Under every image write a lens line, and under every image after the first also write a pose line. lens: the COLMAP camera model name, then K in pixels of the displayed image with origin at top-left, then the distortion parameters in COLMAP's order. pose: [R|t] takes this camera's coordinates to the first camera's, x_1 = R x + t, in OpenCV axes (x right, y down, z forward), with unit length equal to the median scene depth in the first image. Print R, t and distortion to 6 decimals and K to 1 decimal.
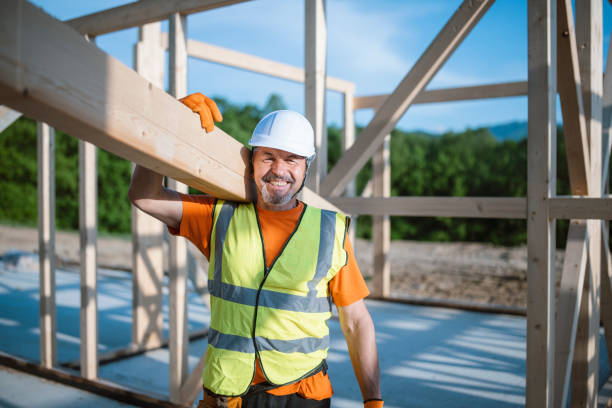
lens RADIAL K [[663.8, 0, 304.4], [0, 663.8, 203.3], [0, 0, 1]] dist [-0.026435, 0.000000]
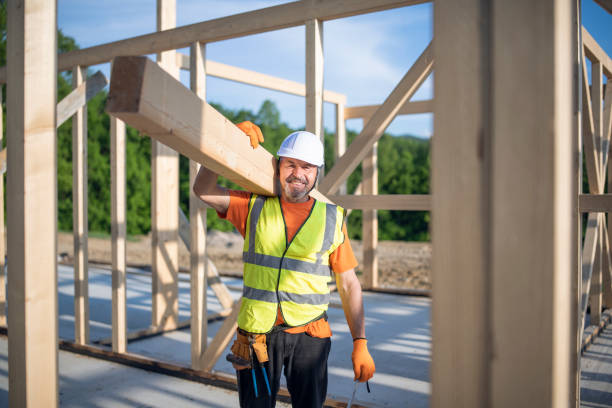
lens RADIAL K [[663.8, 0, 308.2], [0, 663.8, 205.1], [0, 0, 1]] dist [-0.026435, 0.000000]
pose [[0.999809, -0.000991, 0.019515, -0.017070], [0.001041, 0.999996, -0.002589, 0.009396], [-0.019512, 0.002608, 0.999806, -0.192322]]
